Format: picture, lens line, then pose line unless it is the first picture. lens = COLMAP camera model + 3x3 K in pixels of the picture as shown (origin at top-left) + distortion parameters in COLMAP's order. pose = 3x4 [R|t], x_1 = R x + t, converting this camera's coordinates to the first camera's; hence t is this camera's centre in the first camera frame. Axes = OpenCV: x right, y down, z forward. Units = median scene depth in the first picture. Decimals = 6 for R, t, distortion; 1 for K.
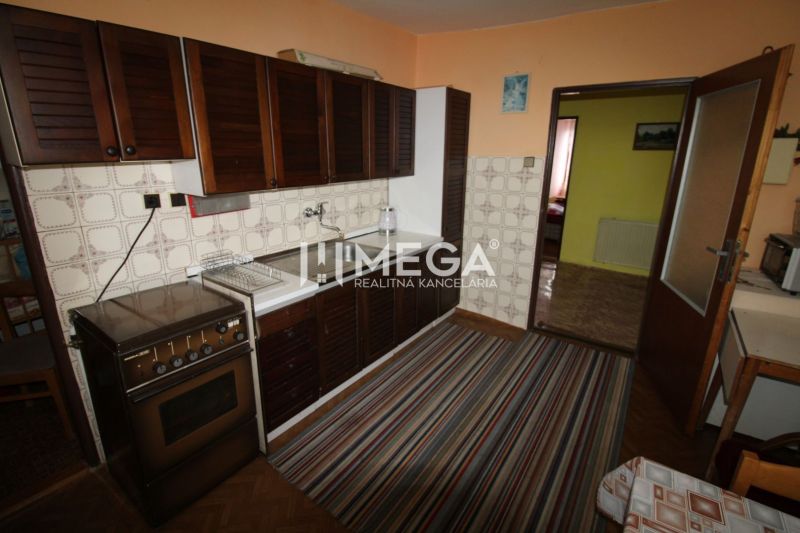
lens RADIAL K [[382.9, 0, 399.0], [0, 382.9, 261.6], [0, 0, 1]] dist [-0.003638, -0.002015]
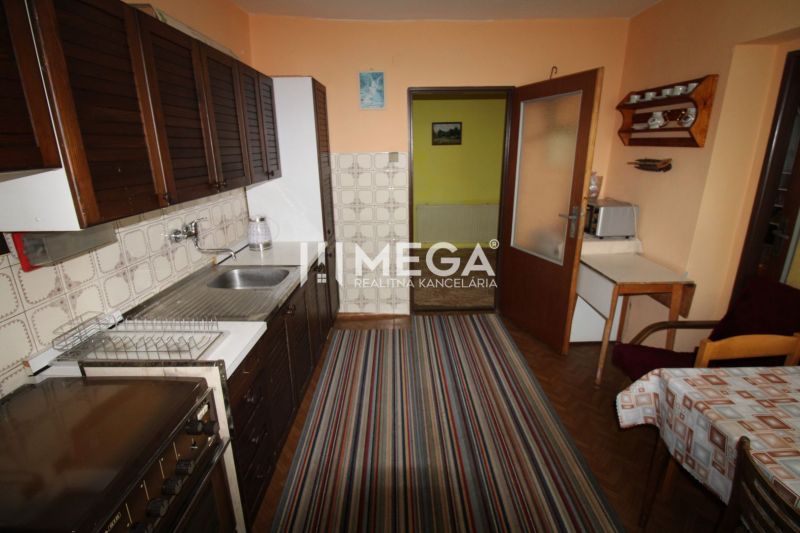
lens RADIAL K [[382.9, 0, 404.9], [0, 382.9, 262.1], [0, 0, 1]] dist [-0.003638, -0.002015]
pose [[0.795013, -0.189928, 0.576091, -0.309002], [0.186813, 0.980219, 0.065358, -0.044375], [-0.577109, 0.055661, 0.814768, 0.154098]]
